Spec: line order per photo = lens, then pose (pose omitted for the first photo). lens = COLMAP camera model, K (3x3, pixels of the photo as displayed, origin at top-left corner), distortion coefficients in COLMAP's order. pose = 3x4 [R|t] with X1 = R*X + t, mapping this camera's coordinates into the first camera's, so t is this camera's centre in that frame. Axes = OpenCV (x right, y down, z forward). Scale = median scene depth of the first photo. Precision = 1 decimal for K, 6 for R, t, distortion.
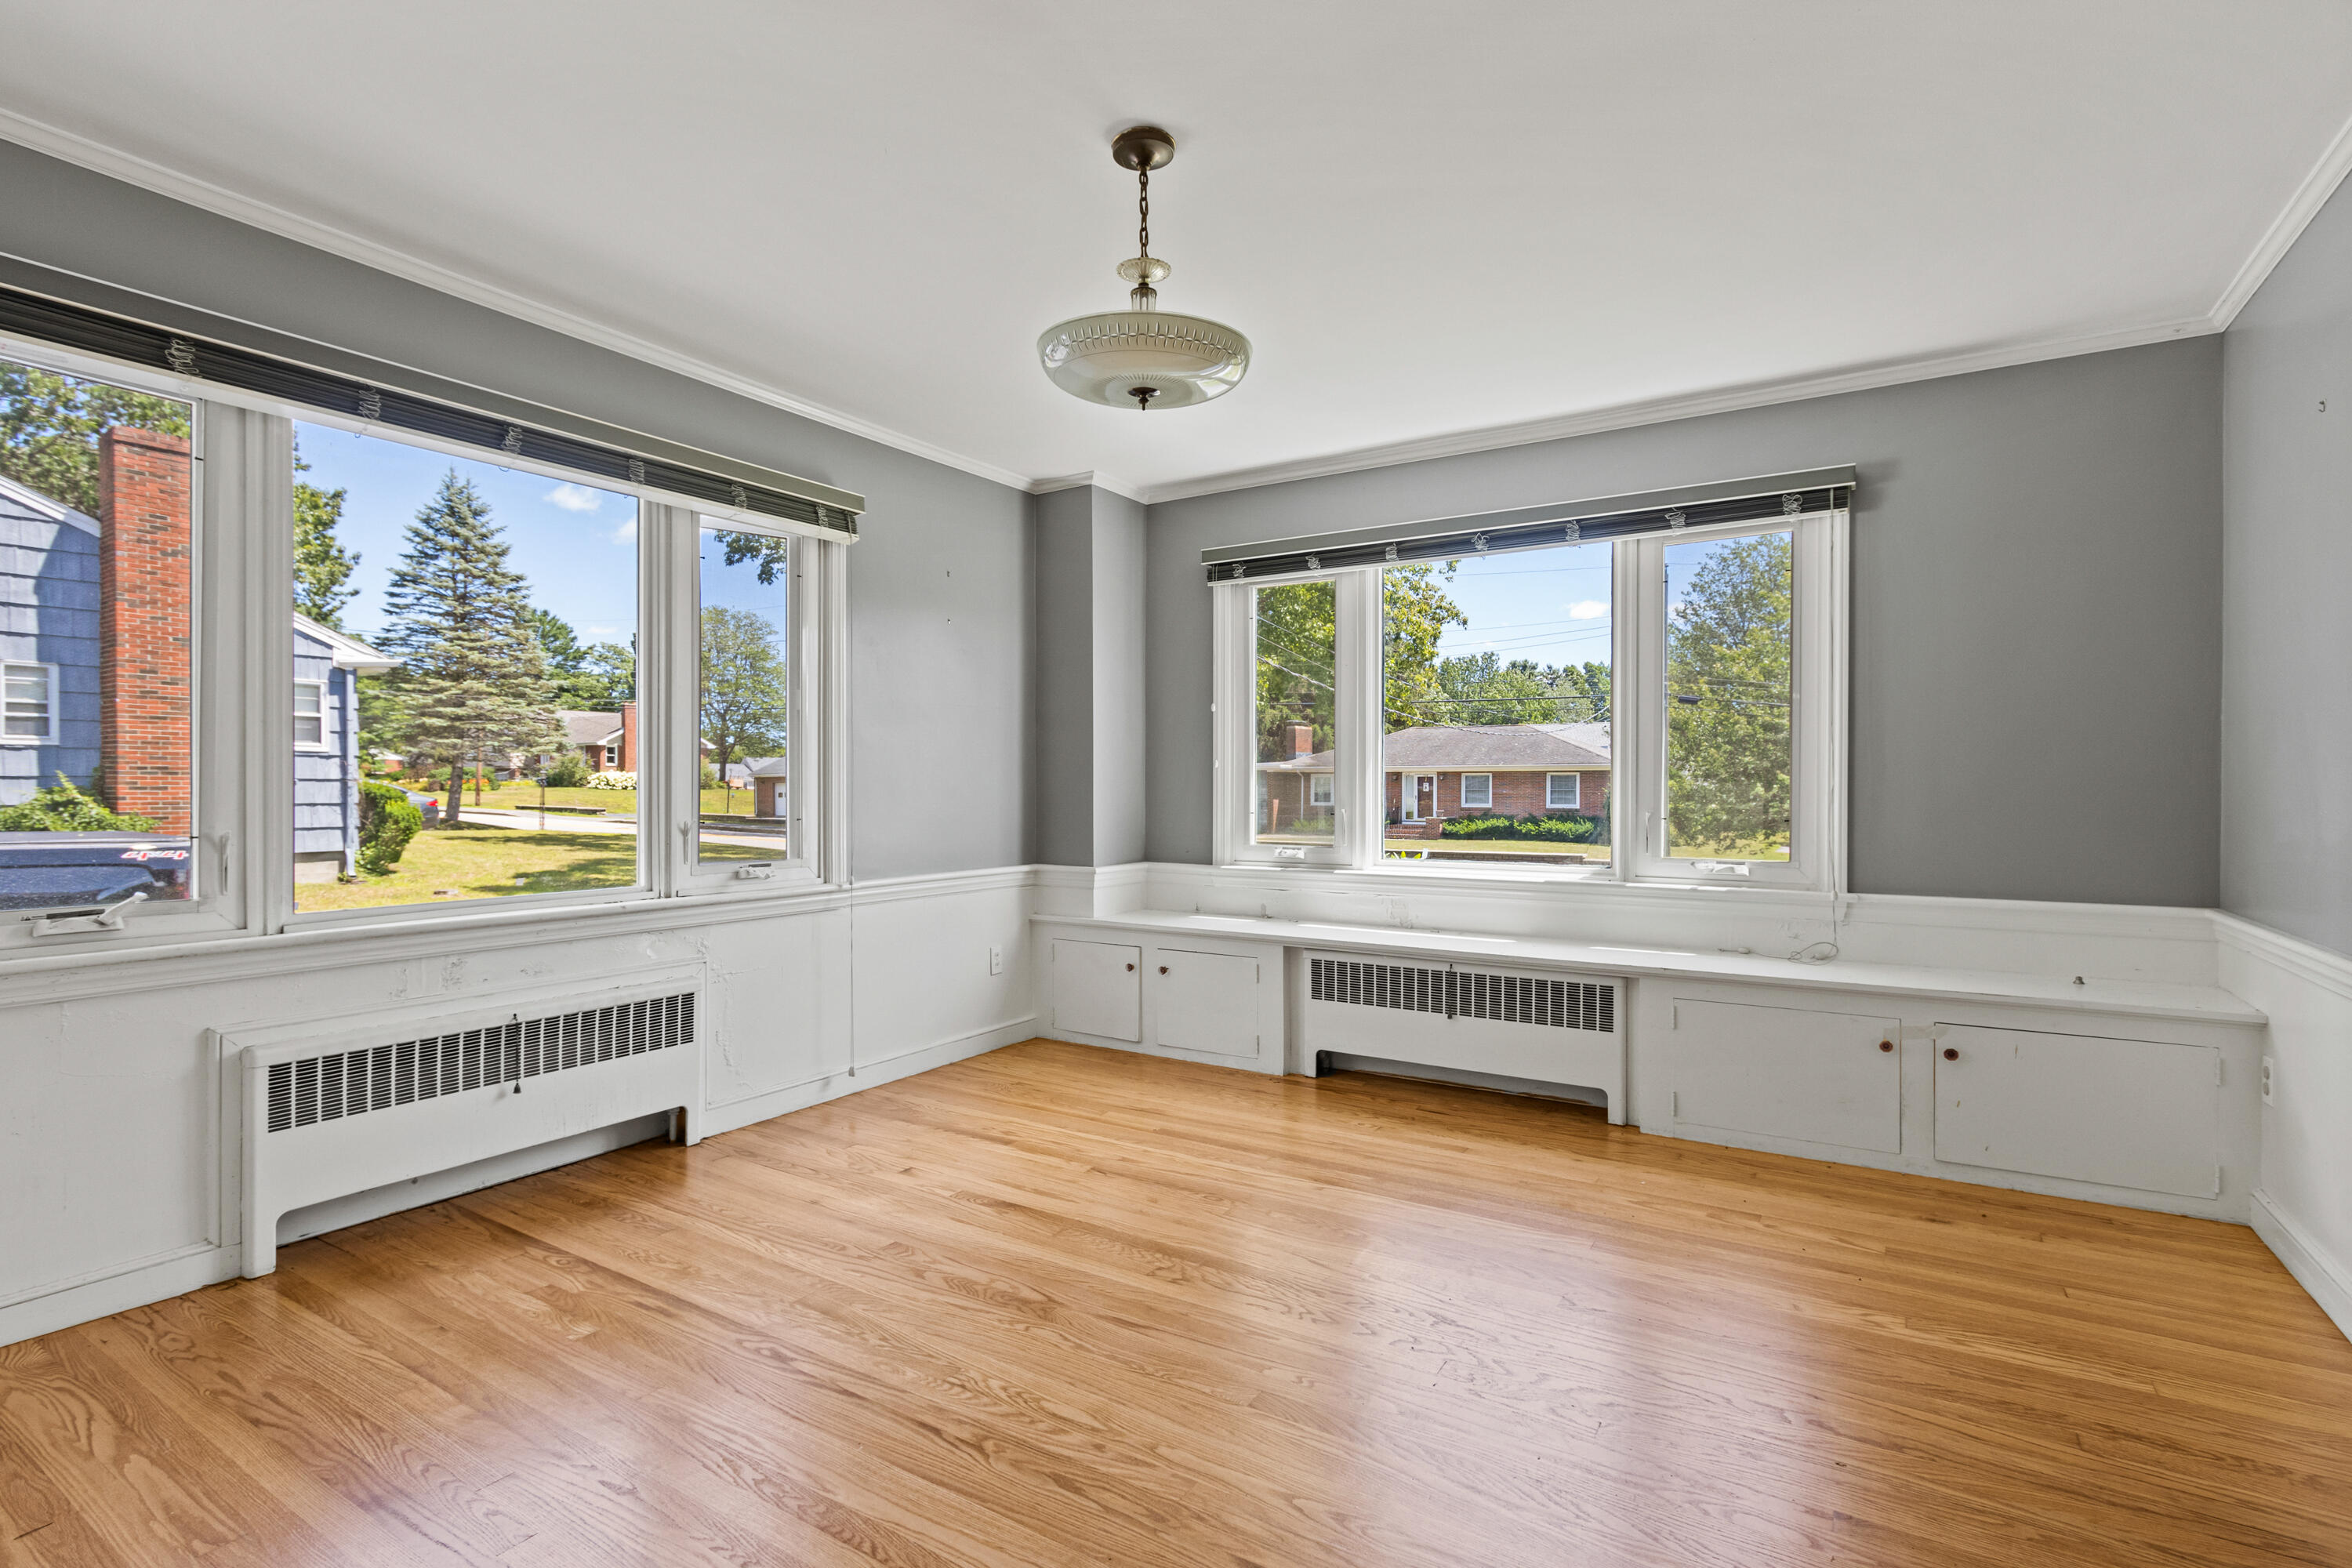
lens RADIAL K [[1121.0, 0, 1143.7], [0, 1121.0, 798.0], [0, 0, 1]] dist [0.003413, -0.001578]
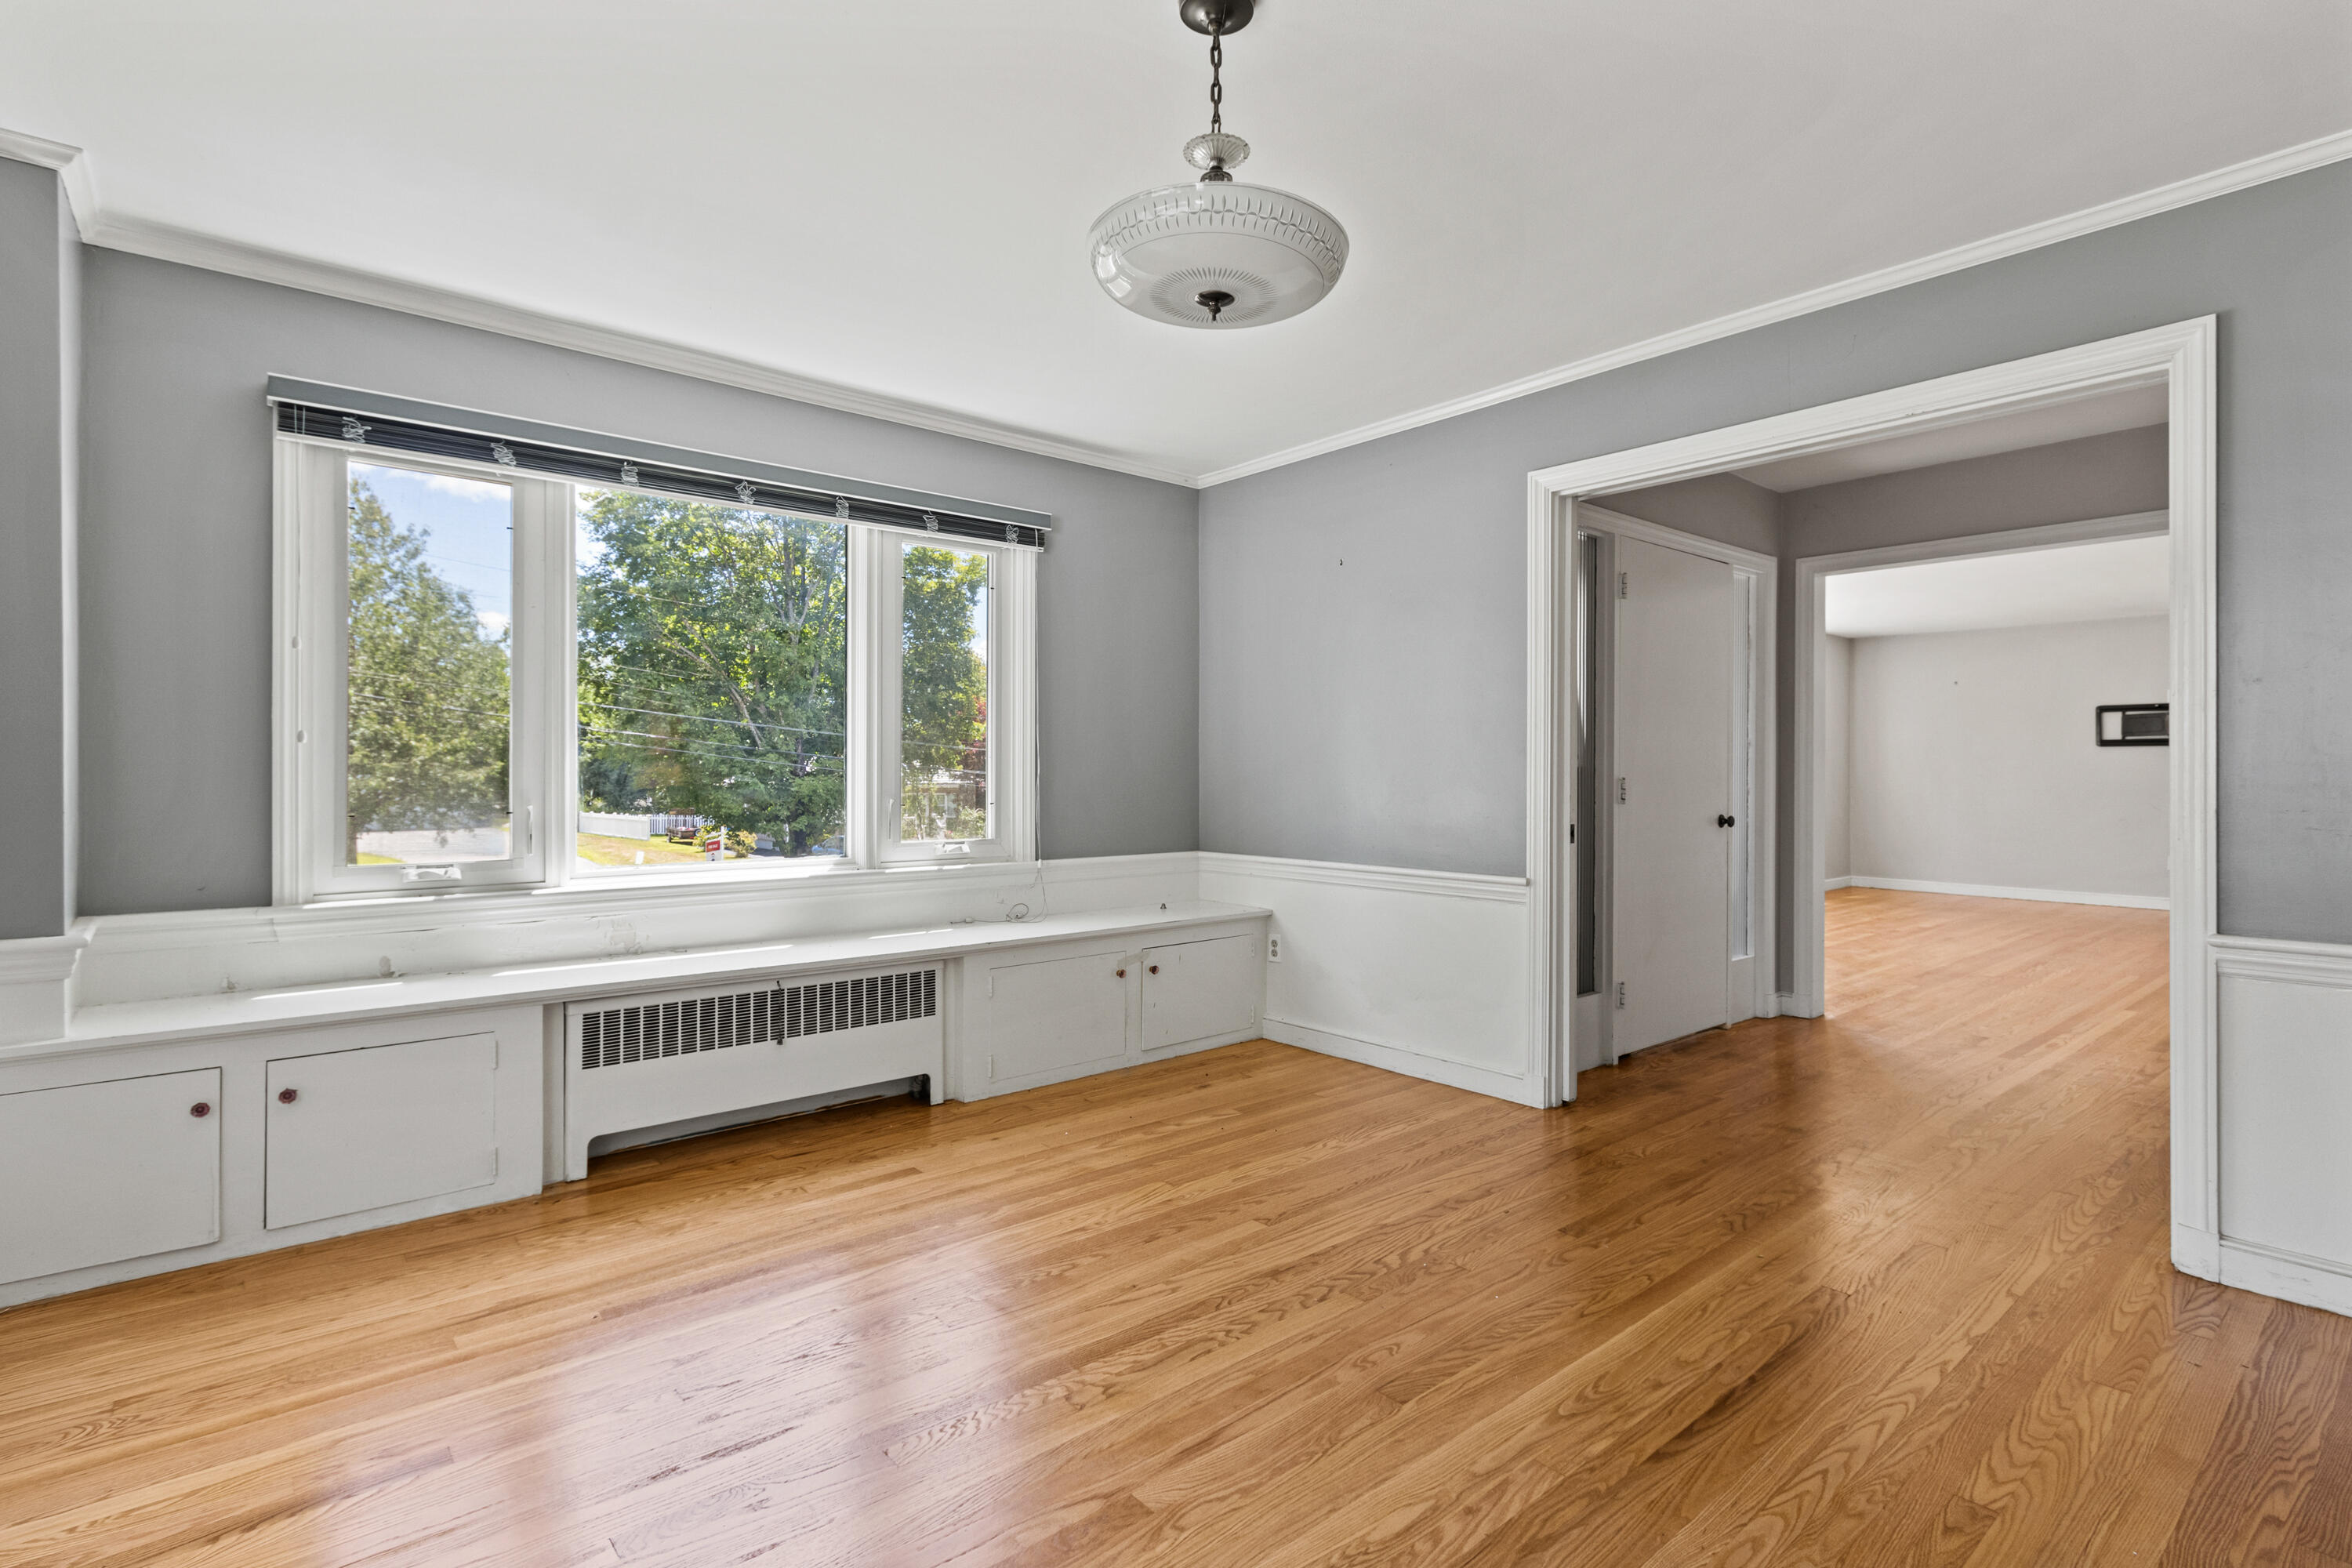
lens RADIAL K [[1121.0, 0, 1181.6], [0, 1121.0, 774.3], [0, 0, 1]] dist [0.003413, -0.001578]
pose [[0.284449, -0.001795, 0.958689, -0.478344], [0.008619, 0.999963, -0.000685, -0.007169], [-0.958652, 0.008458, 0.284454, 0.474292]]
